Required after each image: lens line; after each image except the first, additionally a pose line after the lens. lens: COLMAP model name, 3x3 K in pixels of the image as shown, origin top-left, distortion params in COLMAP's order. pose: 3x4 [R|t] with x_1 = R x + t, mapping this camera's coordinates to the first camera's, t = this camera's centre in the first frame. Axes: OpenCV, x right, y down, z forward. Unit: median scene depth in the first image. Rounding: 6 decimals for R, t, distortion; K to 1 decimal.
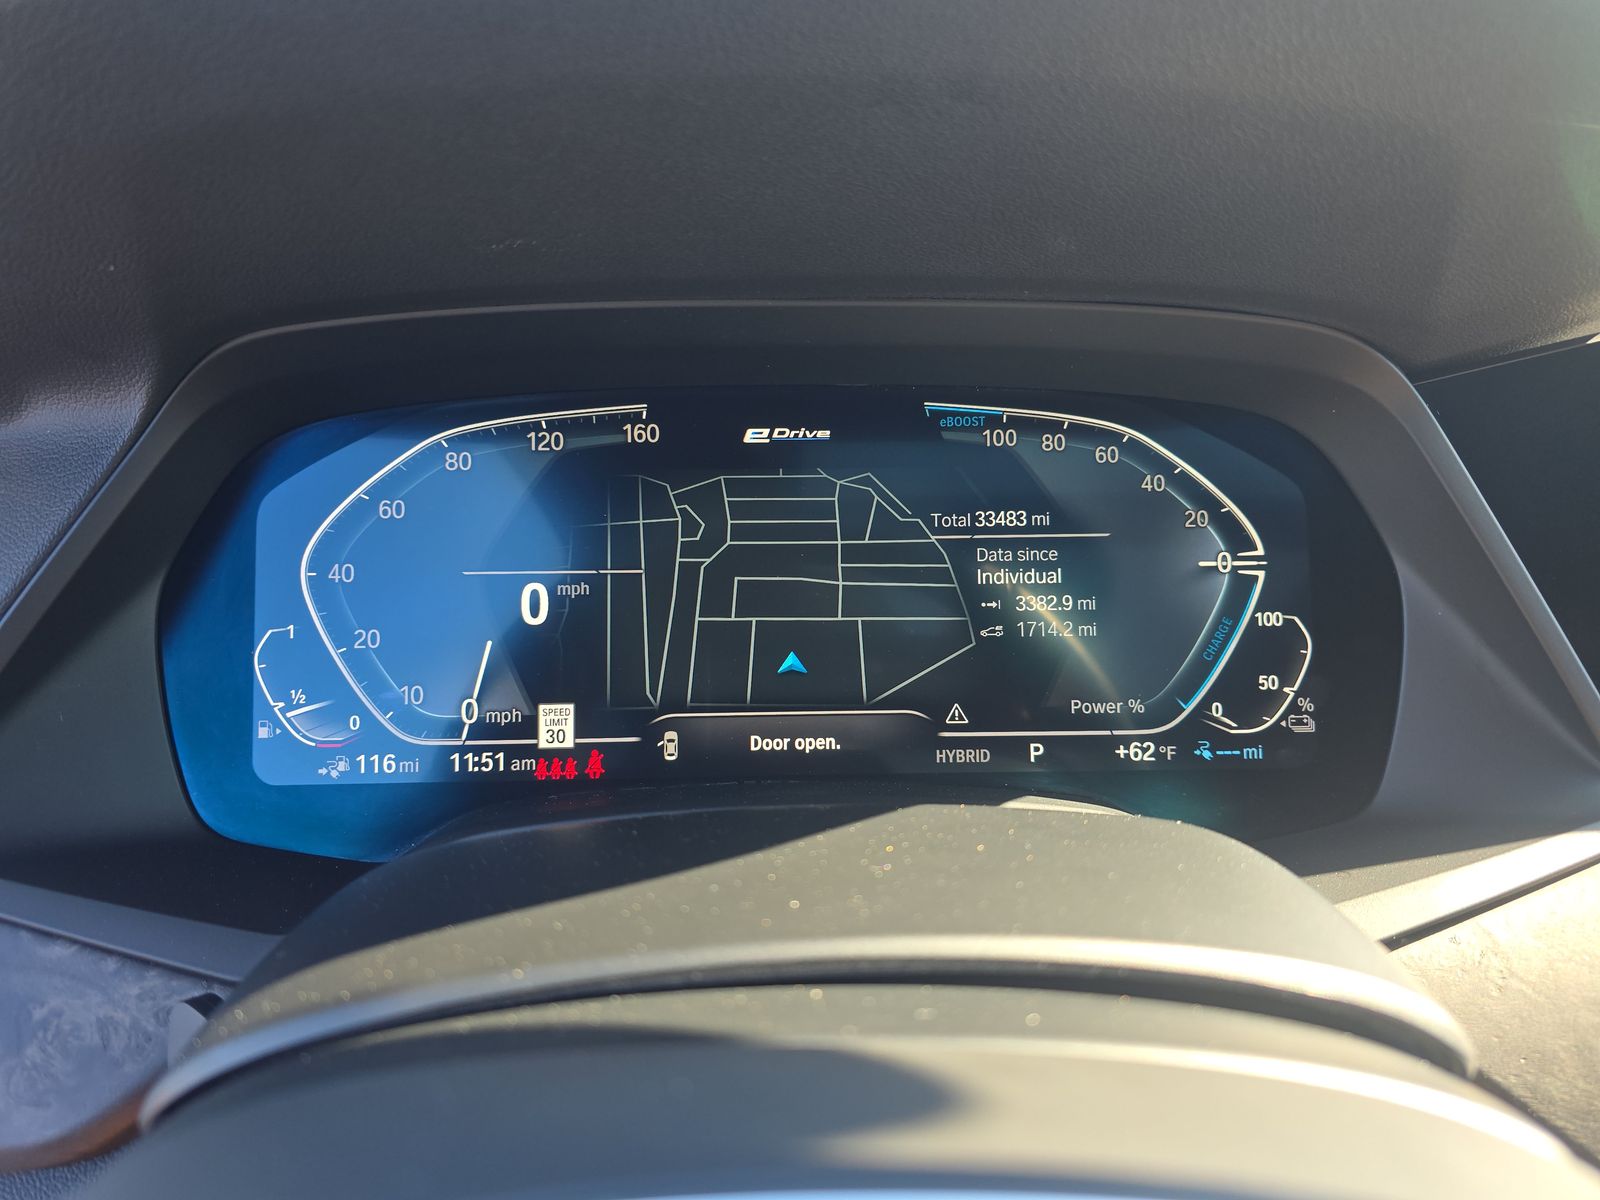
lens RADIAL K [[1084.8, 0, 800.9], [0, 1084.8, 600.9], [0, 0, 1]] dist [0.009757, 0.001439]
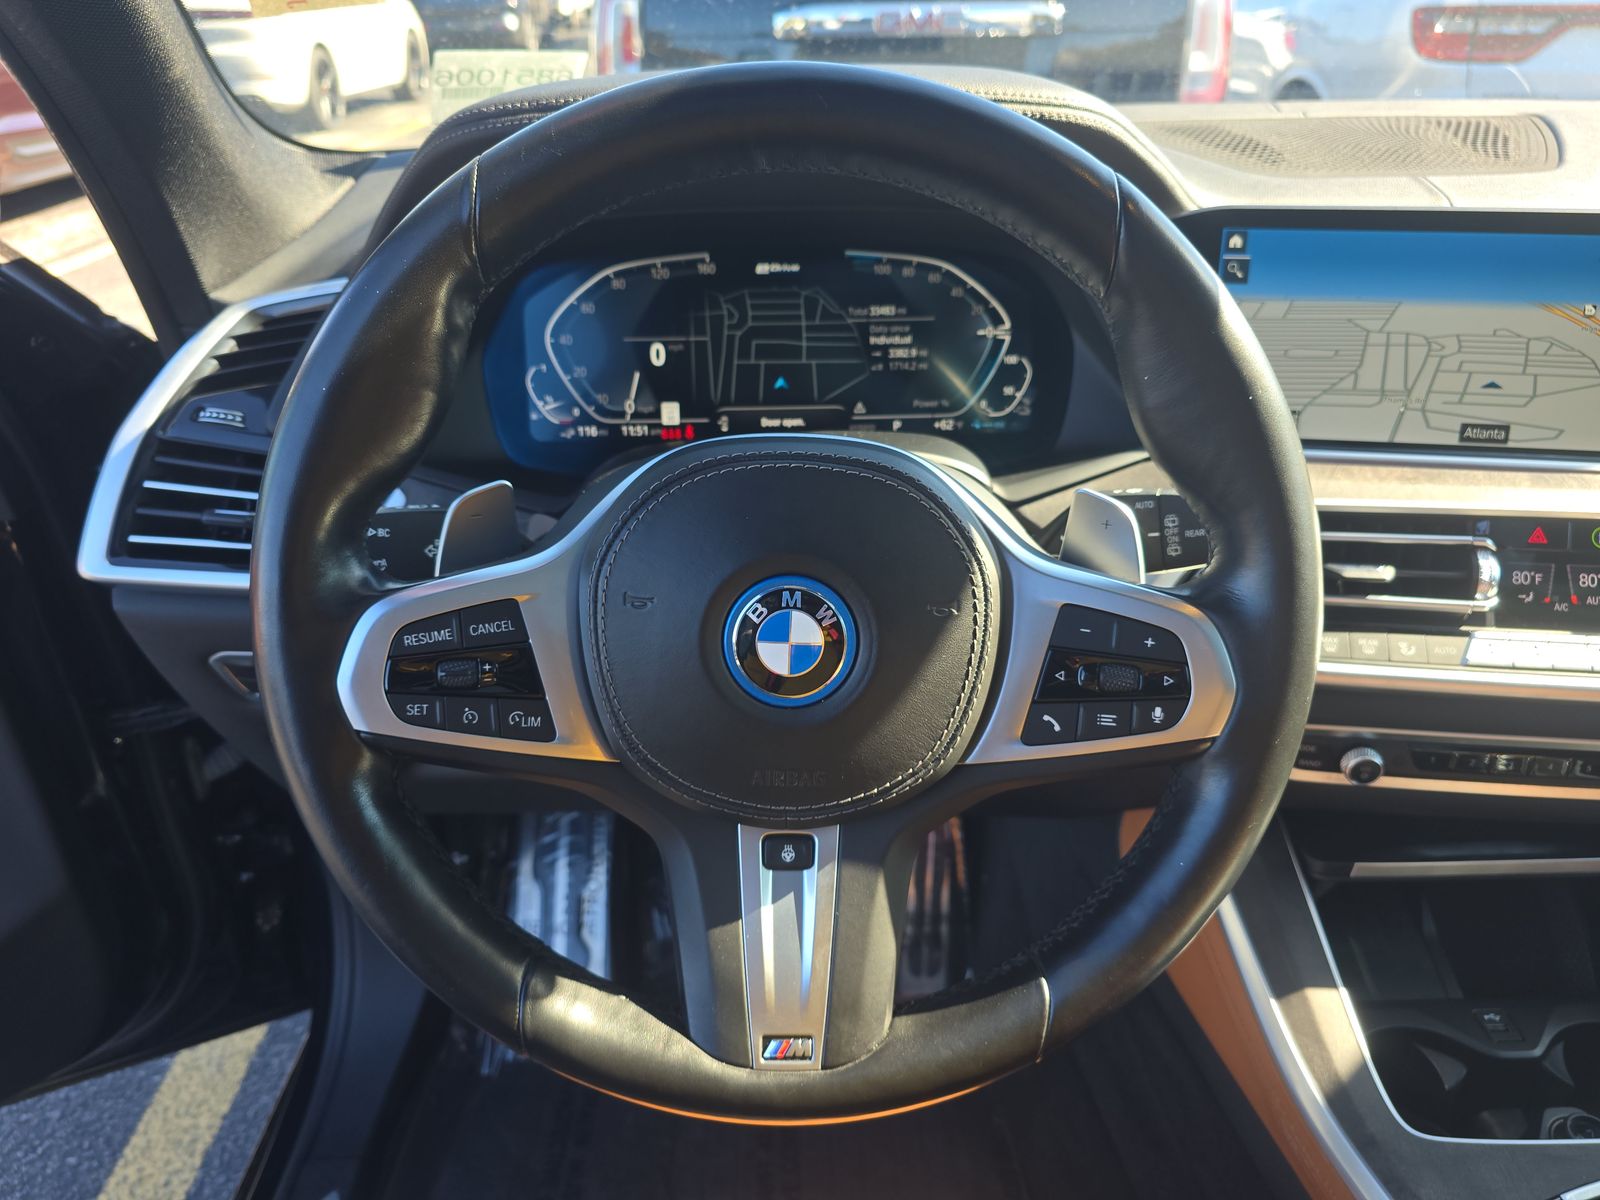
lens RADIAL K [[1084.8, 0, 811.6], [0, 1084.8, 602.8], [0, 0, 1]] dist [0.009757, 0.001439]
pose [[0.999936, -0.004051, -0.010584, 0.070974], [0.006090, 0.979713, 0.200313, 0.053760], [0.009557, -0.200364, 0.979675, -1.136554]]
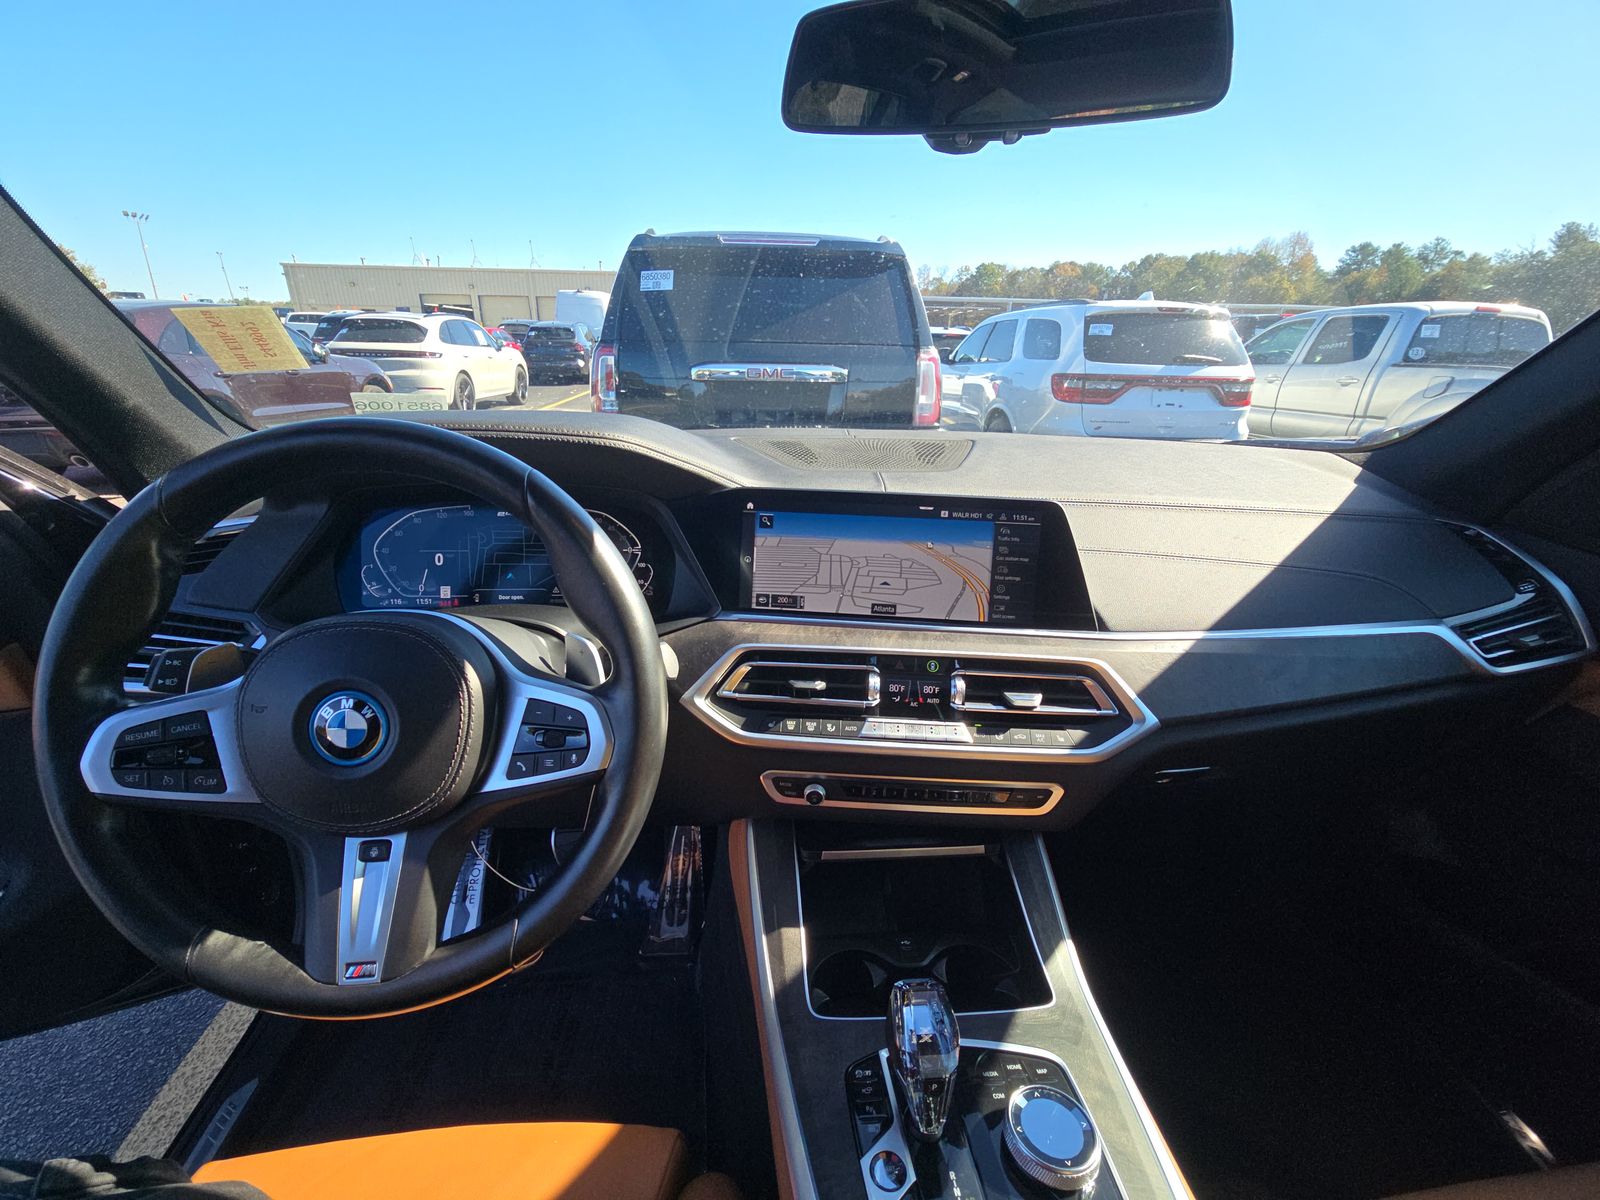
lens RADIAL K [[642.1, 0, 802.3], [0, 642.1, 610.4], [0, 0, 1]] dist [0.000173, -0.001393]
pose [[0.998569, 0.004202, 0.053310, 0.874003], [-0.008074, 0.997327, 0.072624, 0.006974], [-0.052862, -0.072951, 0.995934, -1.259338]]
